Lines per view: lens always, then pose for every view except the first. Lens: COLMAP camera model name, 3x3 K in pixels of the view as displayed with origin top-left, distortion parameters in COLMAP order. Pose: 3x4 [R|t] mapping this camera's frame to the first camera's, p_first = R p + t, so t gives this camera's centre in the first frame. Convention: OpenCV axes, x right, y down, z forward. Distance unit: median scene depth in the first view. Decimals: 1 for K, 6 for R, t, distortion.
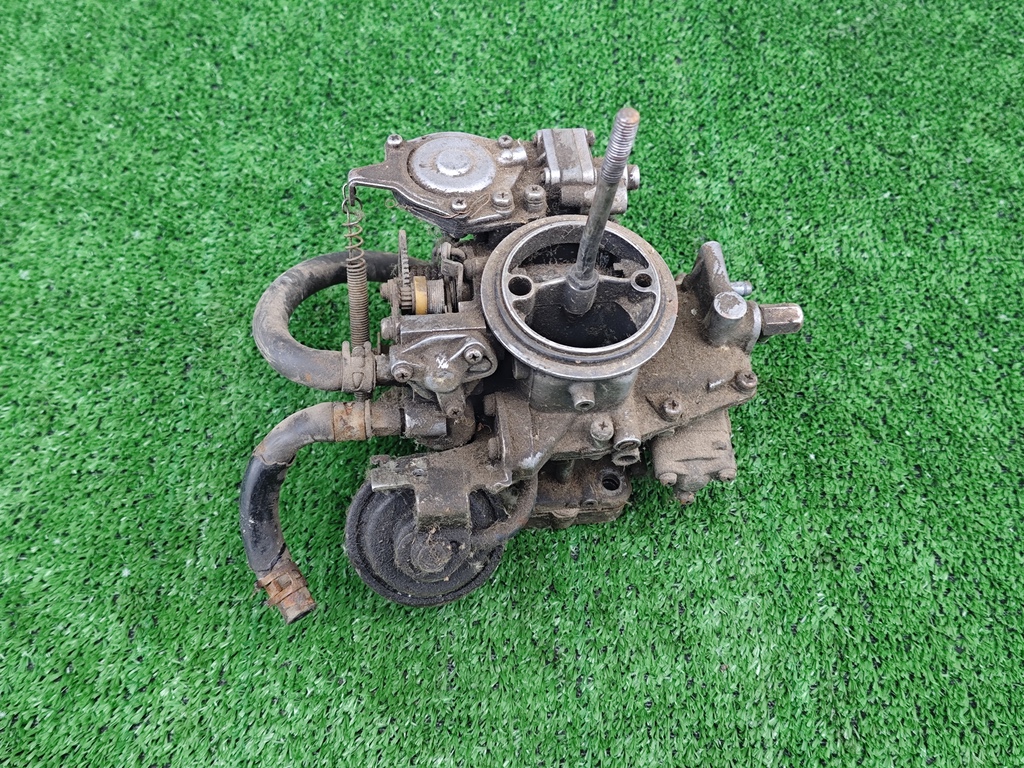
lens RADIAL K [[1076.7, 0, 503.6], [0, 1076.7, 357.3], [0, 0, 1]] dist [0.074214, -0.199762]
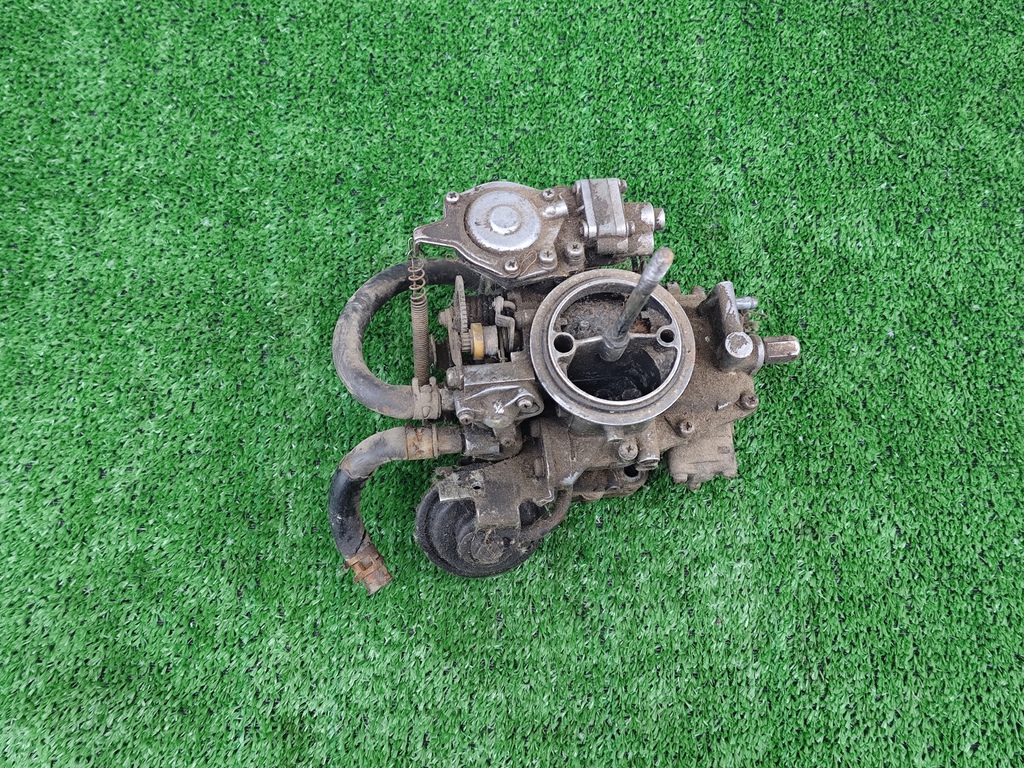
lens RADIAL K [[1046.9, 0, 516.9], [0, 1046.9, 402.5], [0, 0, 1]] dist [0.076274, -0.182213]
pose [[0.999930, 0.000358, 0.011861, -0.038922], [-0.002961, 0.975453, 0.220186, -0.199589], [-0.011491, -0.220206, 0.975386, -0.110012]]
